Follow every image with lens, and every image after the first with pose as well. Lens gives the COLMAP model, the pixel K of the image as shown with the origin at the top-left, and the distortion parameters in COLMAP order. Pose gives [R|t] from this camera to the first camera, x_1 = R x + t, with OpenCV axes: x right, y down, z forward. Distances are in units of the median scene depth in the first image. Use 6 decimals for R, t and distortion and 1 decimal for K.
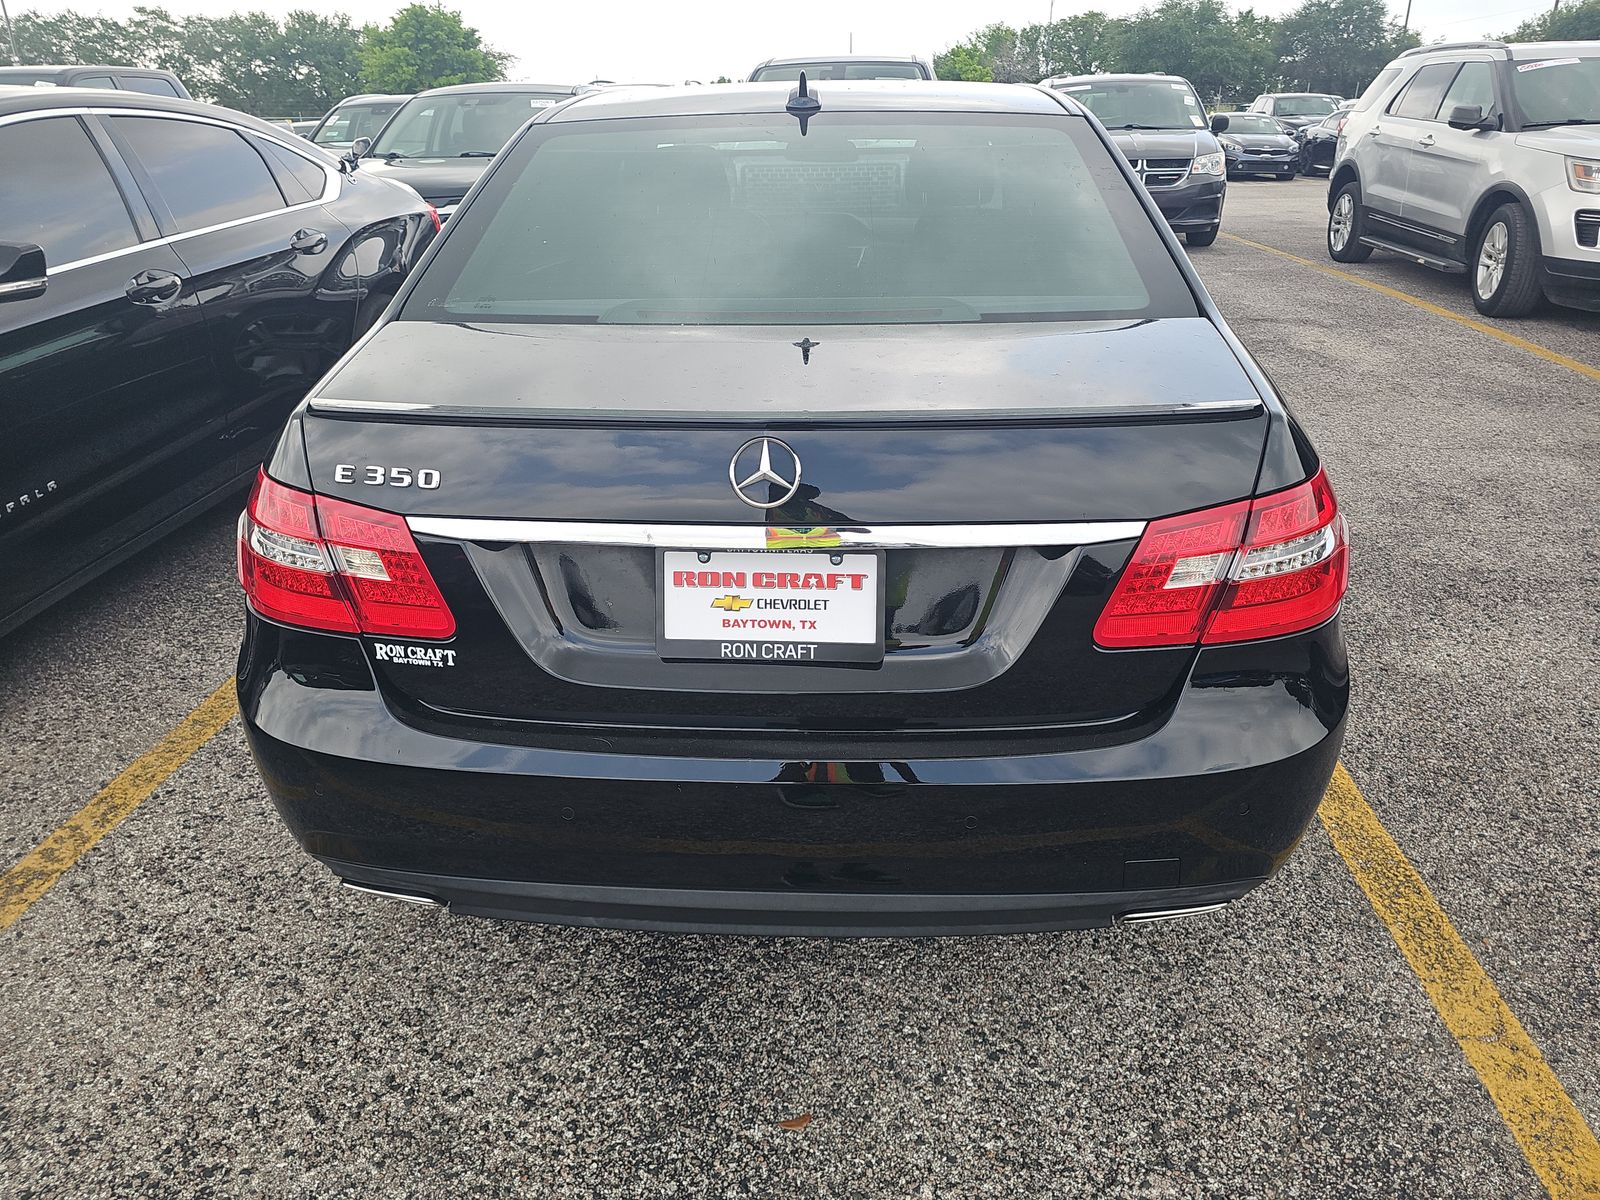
lens RADIAL K [[1049.9, 0, 799.4], [0, 1049.9, 581.9], [0, 0, 1]] dist [0.006098, 0.000984]
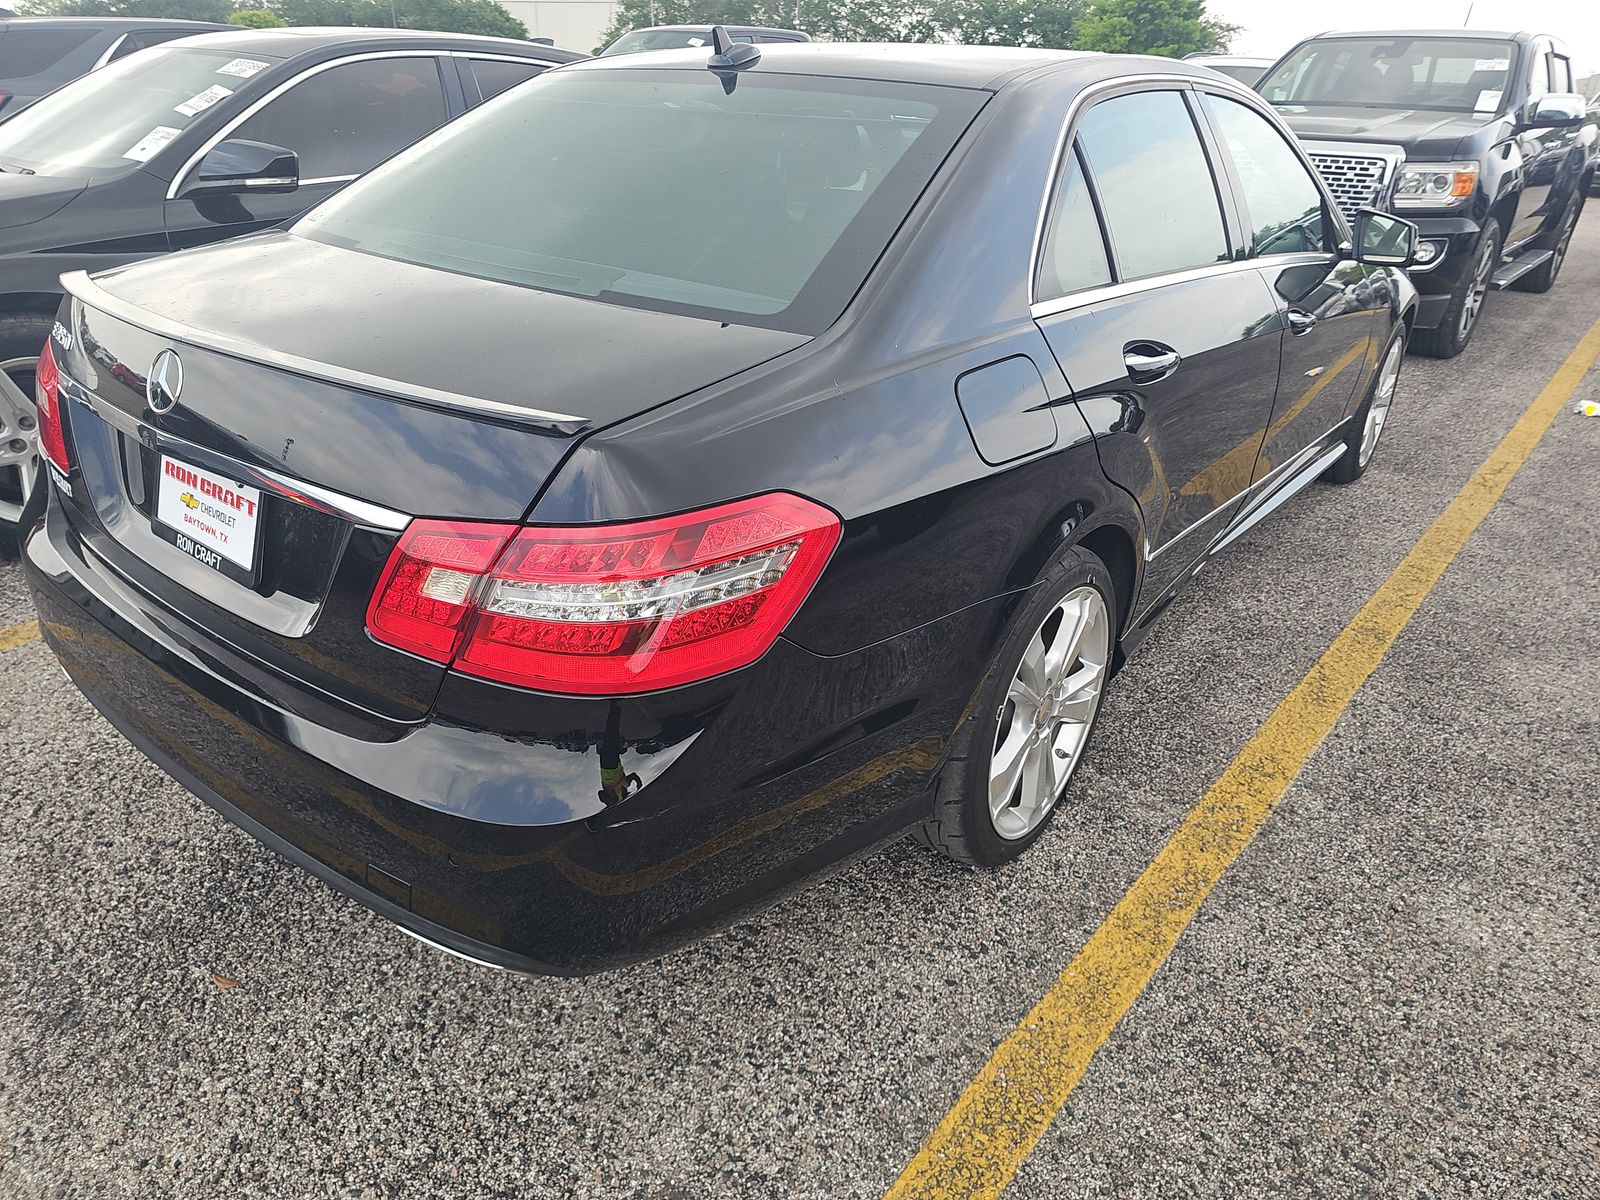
lens RADIAL K [[1055.2, 0, 800.0], [0, 1055.2, 600.0], [0, 0, 1]] dist [0.004456, -0.002858]
pose [[0.826247, 0.285214, -0.485766, 0.894671], [-0.268773, 0.957462, 0.105007, -0.145943], [0.495052, 0.043799, 0.867759, 0.305837]]
